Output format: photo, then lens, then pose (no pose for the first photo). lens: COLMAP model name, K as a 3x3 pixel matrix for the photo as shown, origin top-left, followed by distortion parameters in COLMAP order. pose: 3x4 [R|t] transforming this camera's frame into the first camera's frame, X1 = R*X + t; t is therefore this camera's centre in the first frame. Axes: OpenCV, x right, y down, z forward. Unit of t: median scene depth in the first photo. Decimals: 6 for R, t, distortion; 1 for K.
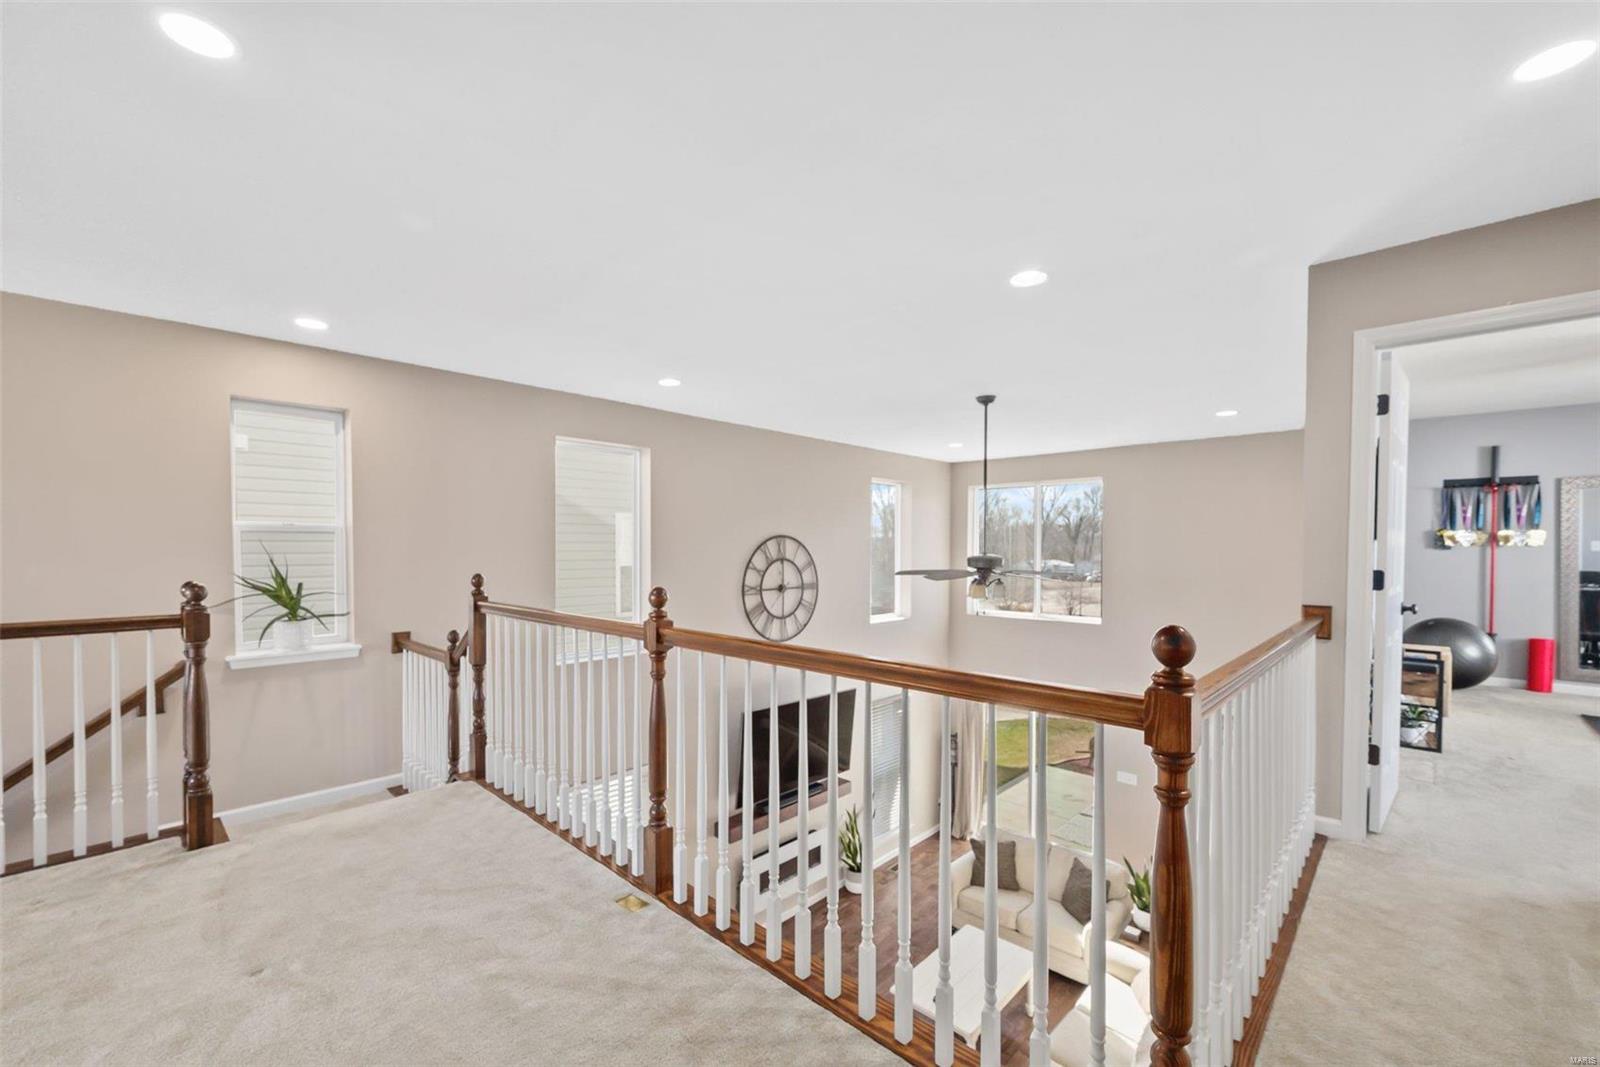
lens RADIAL K [[653.2, 0, 782.1], [0, 653.2, 567.5], [0, 0, 1]] dist [0.000248, -0.000091]
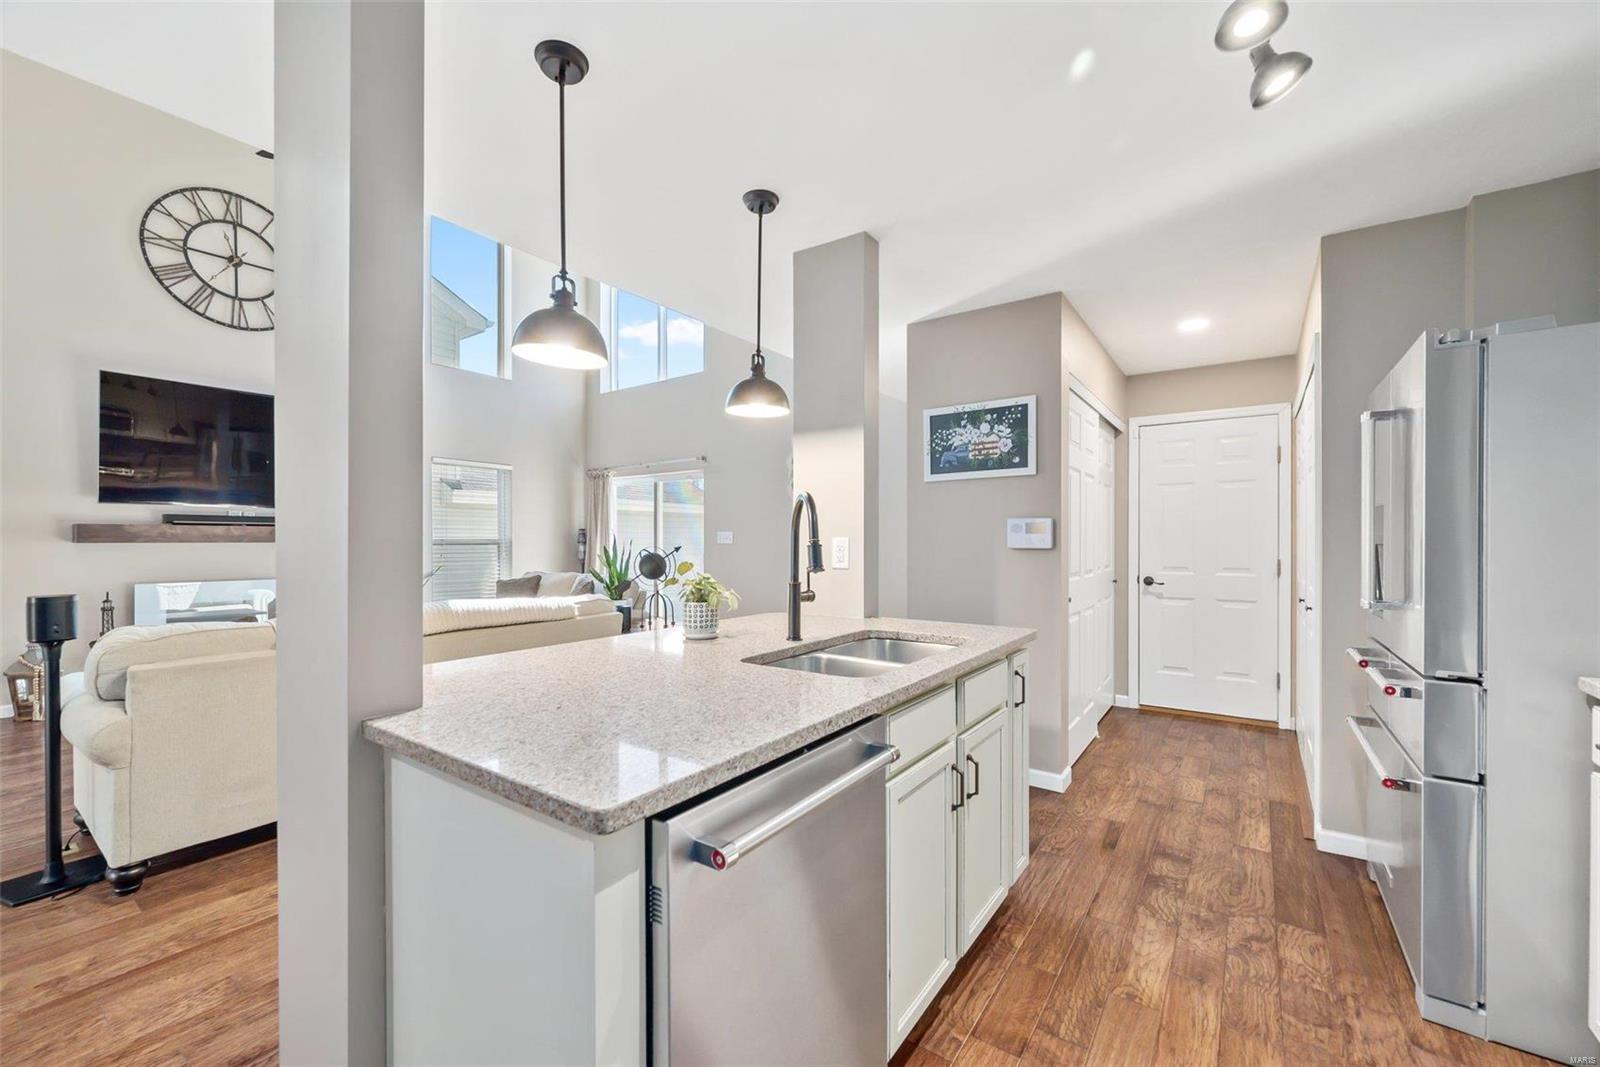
lens RADIAL K [[638.0, 0, 801.4], [0, 638.0, 542.1], [0, 0, 1]] dist [-0.000044, -0.000132]
pose [[0.988108, -0.000148, 0.153763, 0.578547], [0.003920, 0.999699, -0.024228, 0.407961], [-0.153714, 0.024542, 0.987811, 0.143932]]
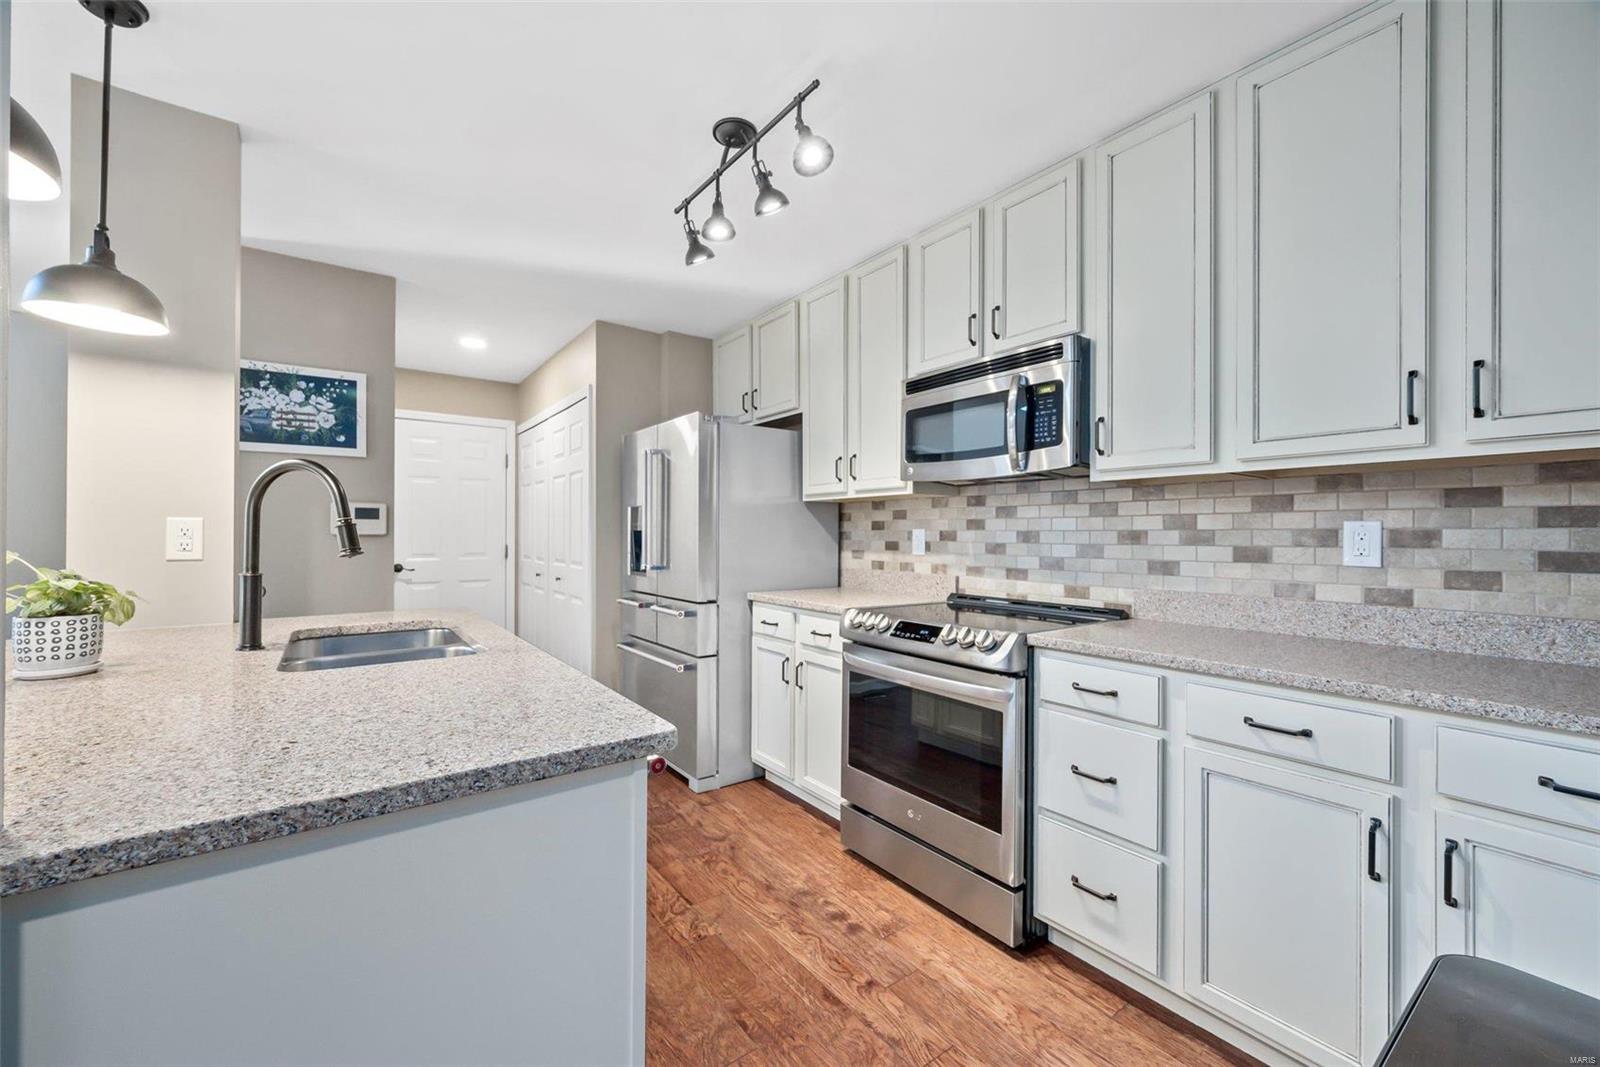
lens RADIAL K [[635.5, 0, 794.3], [0, 635.5, 532.9], [0, 0, 1]] dist [-0.000149, -0.000126]
pose [[0.164183, 0.003427, 0.986424, 0.431469], [0.024739, 0.999665, -0.007591, 0.411355], [-0.986120, 0.025649, 0.164043, 0.210985]]
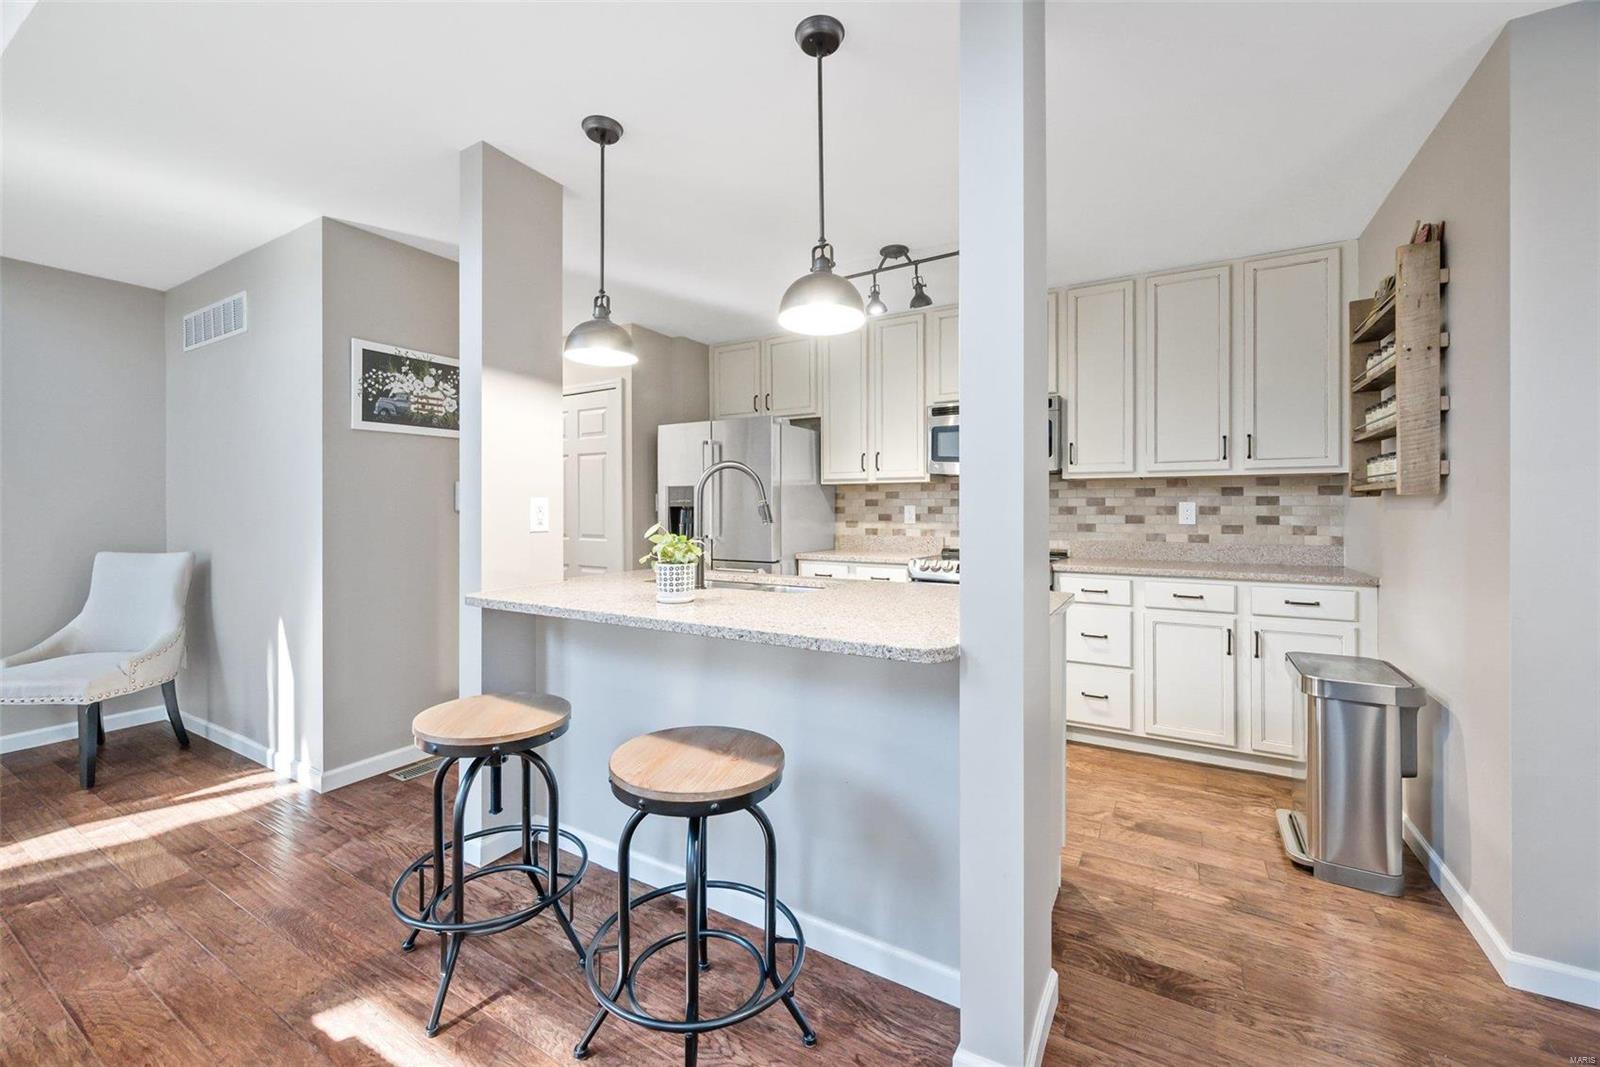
lens RADIAL K [[640.0, 0, 794.0], [0, 640.0, 509.7], [0, 0, 1]] dist [-0.000885, -0.000089]
pose [[-0.236849, 0.000153, 0.971546, 0.289586], [0.027780, 0.999592, 0.006615, 0.404311], [-0.971149, 0.028557, -0.236757, 0.461459]]
